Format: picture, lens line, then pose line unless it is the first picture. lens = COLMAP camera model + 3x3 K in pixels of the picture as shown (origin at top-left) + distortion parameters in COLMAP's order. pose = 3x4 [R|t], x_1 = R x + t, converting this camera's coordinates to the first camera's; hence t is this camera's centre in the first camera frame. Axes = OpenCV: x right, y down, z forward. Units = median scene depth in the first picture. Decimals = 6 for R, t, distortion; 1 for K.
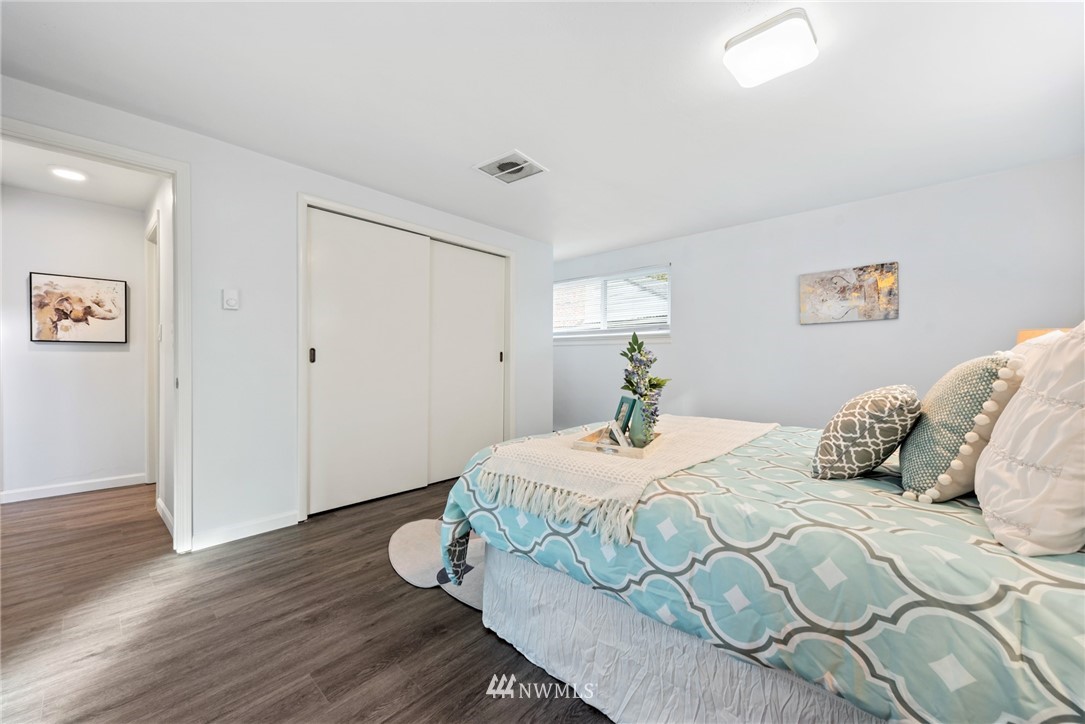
lens RADIAL K [[419.1, 0, 542.5], [0, 419.1, 362.0], [0, 0, 1]] dist [0.002341, -0.000190]
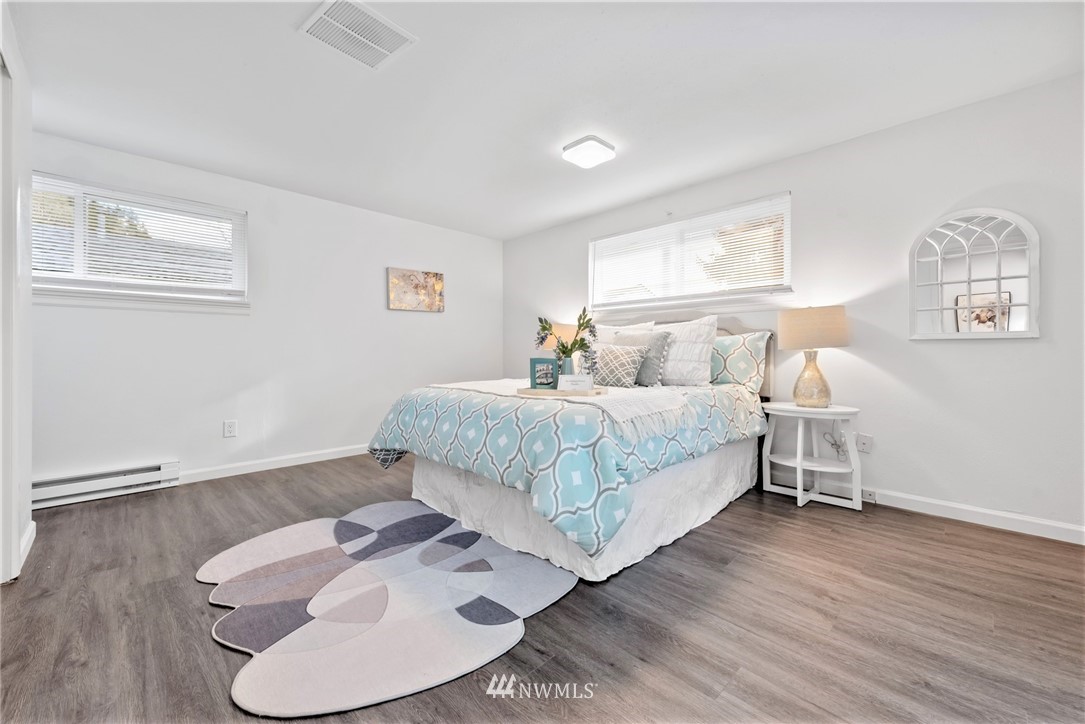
lens RADIAL K [[428.7, 0, 538.6], [0, 428.7, 348.2], [0, 0, 1]] dist [0.001863, 0.000076]
pose [[0.038446, 0.009633, 0.999214, -0.639375], [0.011970, 0.999877, -0.010100, 0.041690], [-0.999189, 0.012349, 0.038326, 0.599778]]
